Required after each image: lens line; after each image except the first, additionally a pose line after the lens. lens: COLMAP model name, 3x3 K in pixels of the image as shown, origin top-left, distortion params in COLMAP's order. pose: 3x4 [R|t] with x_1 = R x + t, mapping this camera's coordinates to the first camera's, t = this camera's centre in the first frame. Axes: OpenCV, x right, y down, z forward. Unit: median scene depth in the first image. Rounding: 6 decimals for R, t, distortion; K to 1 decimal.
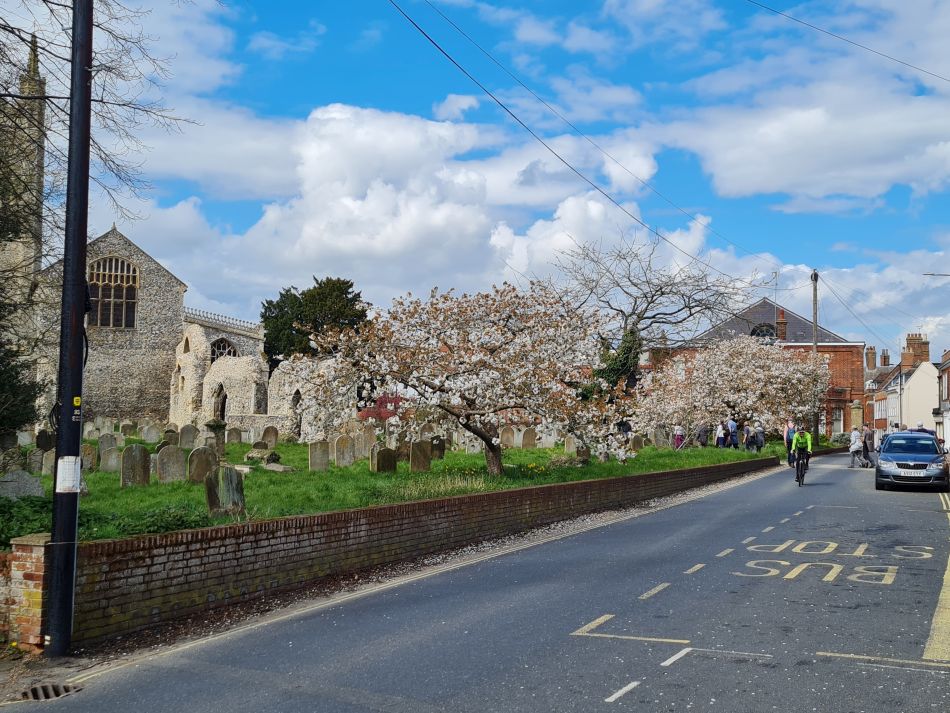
lens RADIAL K [[1033.0, 0, 475.0], [0, 1033.0, 356.5], [0, 0, 1]] dist [-0.412746, -0.270571]
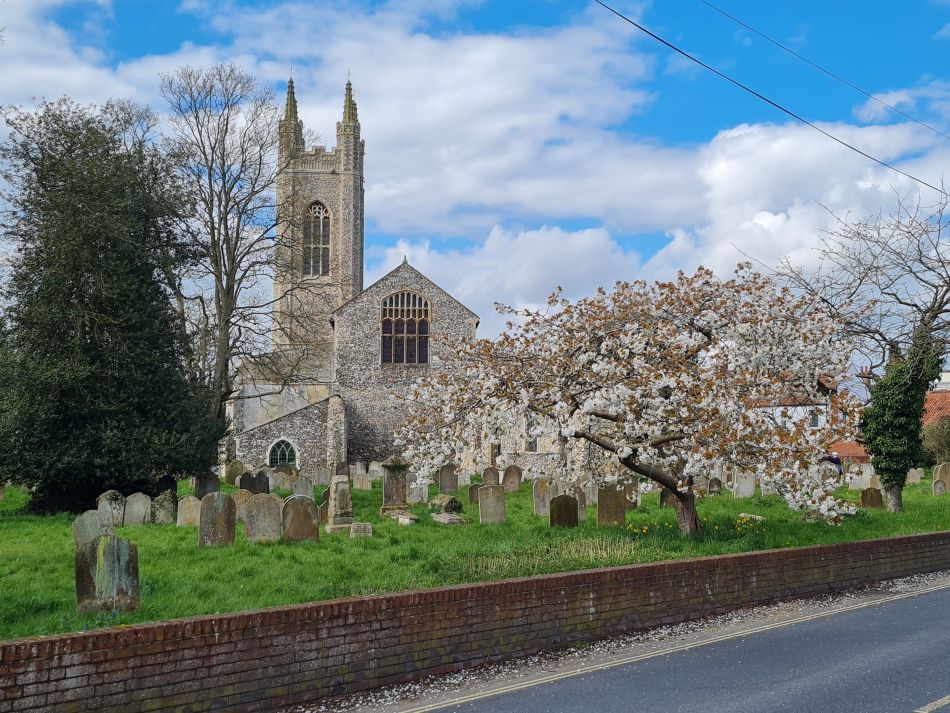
lens RADIAL K [[969.7, 0, 475.0], [0, 969.7, 356.5], [0, 0, 1]] dist [0.089937, -0.202199]
pose [[0.904582, -0.059070, -0.422187, 0.099226], [0.047873, 0.998165, -0.037085, 0.002167], [0.423603, 0.013336, 0.905750, 0.143903]]
